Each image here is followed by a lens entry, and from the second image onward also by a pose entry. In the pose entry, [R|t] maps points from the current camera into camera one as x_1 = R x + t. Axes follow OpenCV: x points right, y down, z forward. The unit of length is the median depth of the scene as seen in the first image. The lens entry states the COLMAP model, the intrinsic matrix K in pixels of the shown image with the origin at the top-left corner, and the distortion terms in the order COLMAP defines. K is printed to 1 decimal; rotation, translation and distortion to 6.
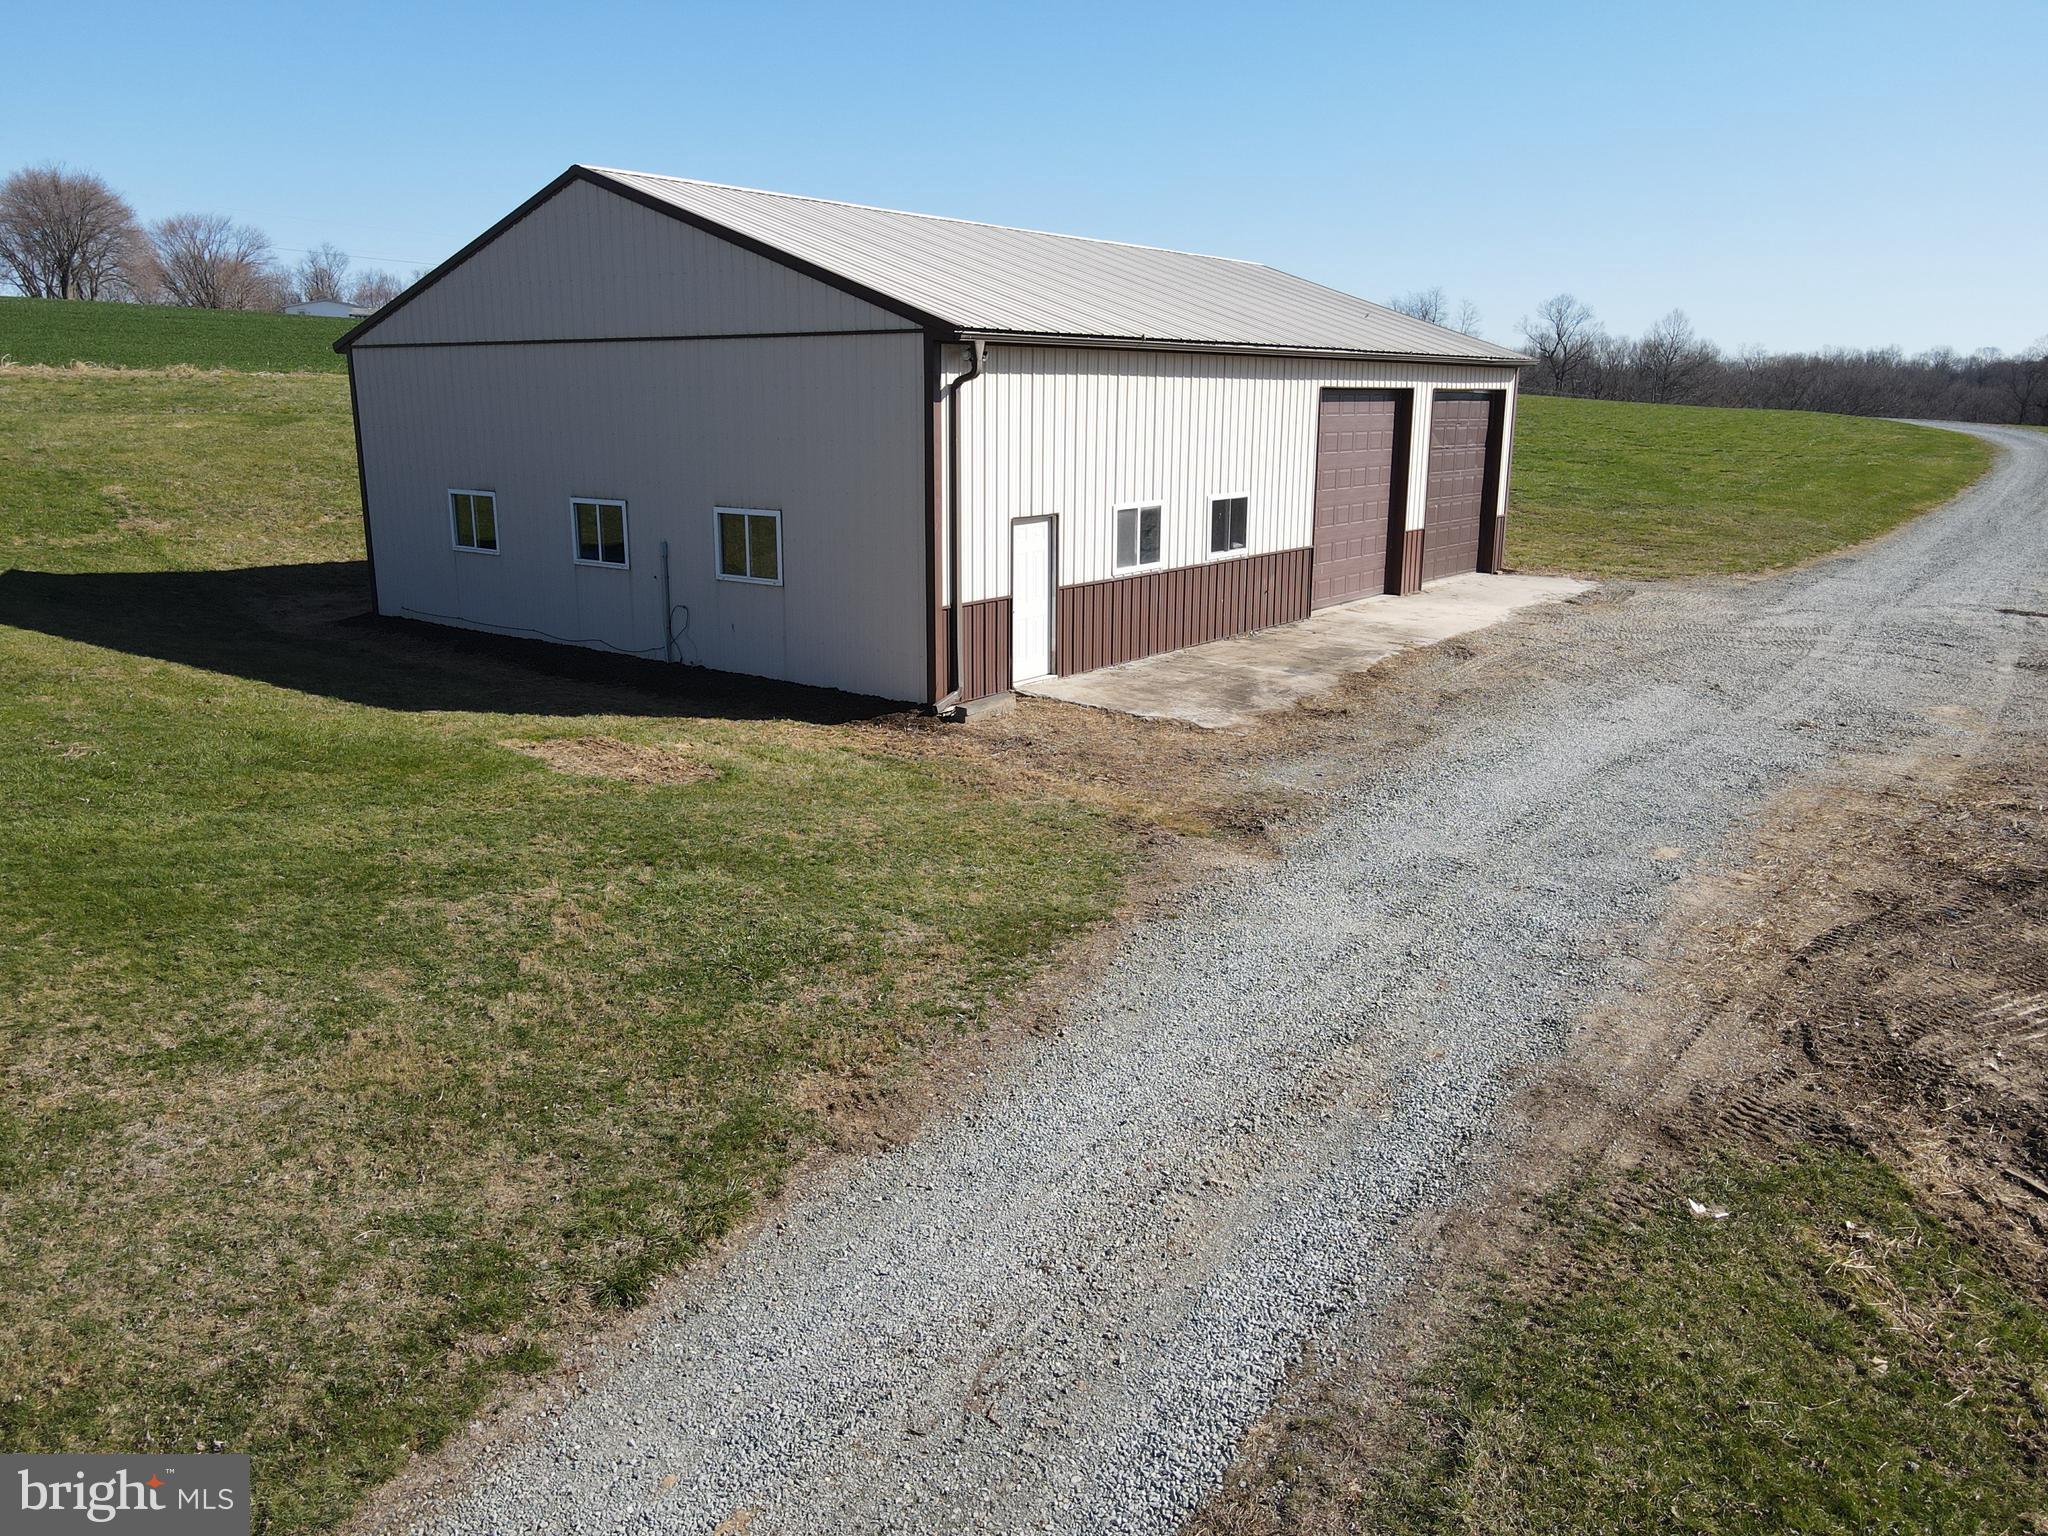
lens RADIAL K [[1520.2, 0, 1024.9], [0, 1520.2, 771.6], [0, 0, 1]] dist [0.001411, 0.021274]
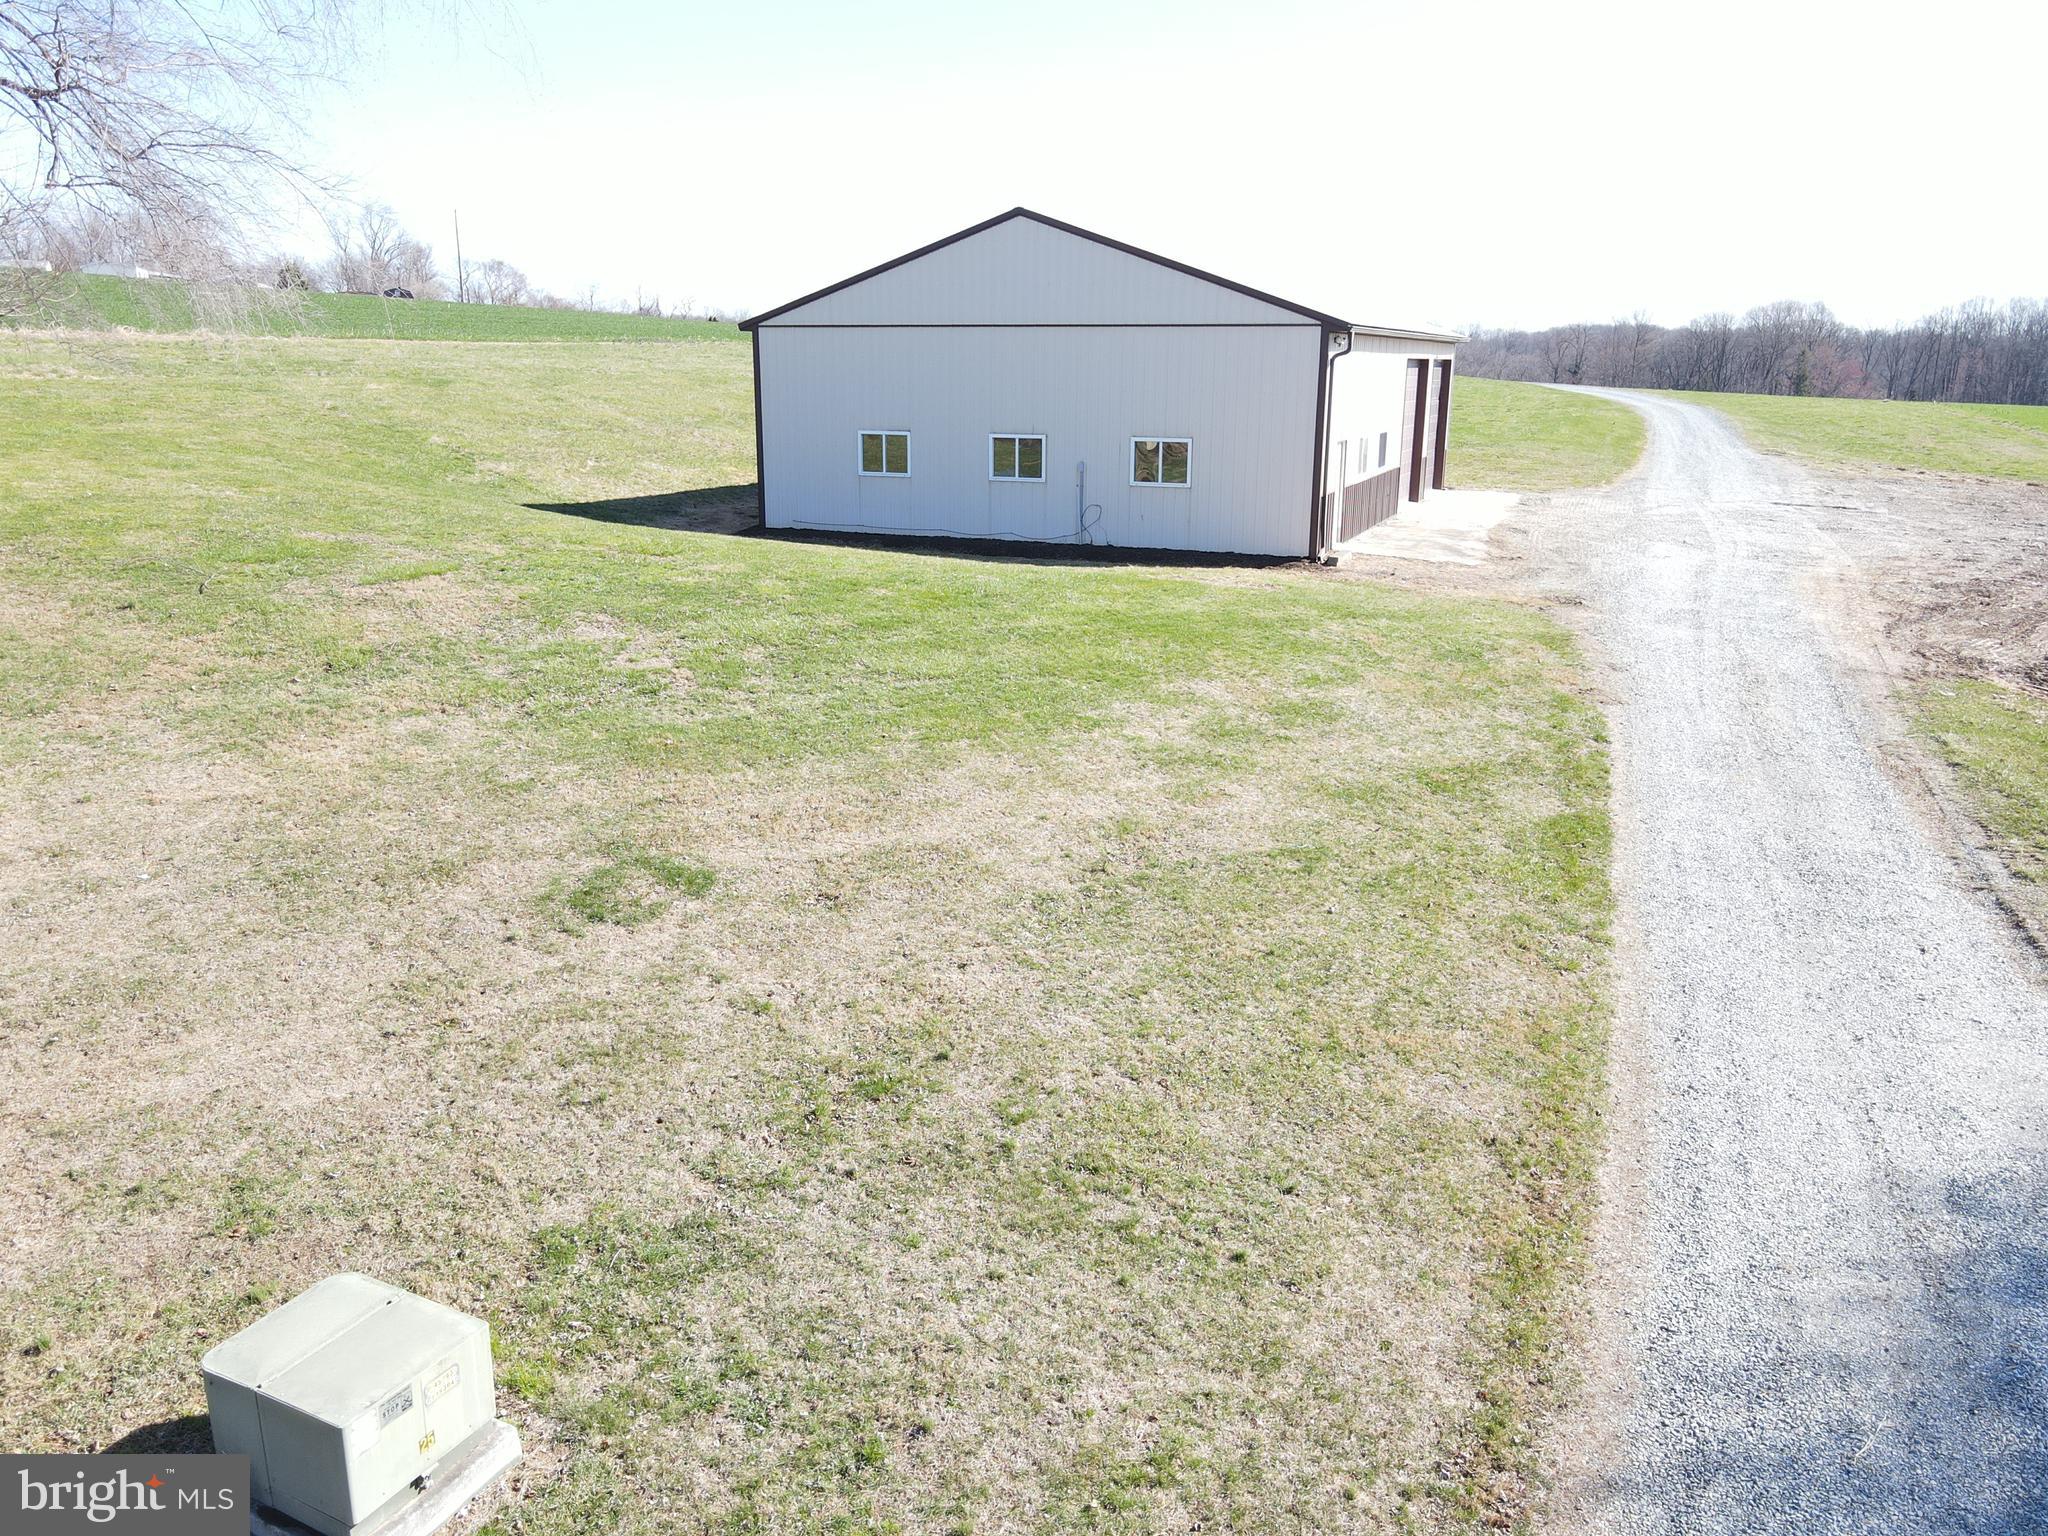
lens RADIAL K [[1520.2, 0, 1028.5], [0, 1520.2, 772.9], [0, 0, 1]] dist [0.001411, 0.021274]
pose [[0.965174, -0.064962, 0.253416, -0.708702], [0.059200, 0.997786, 0.030306, 0.107941], [-0.254824, -0.014249, 0.966883, -0.445549]]
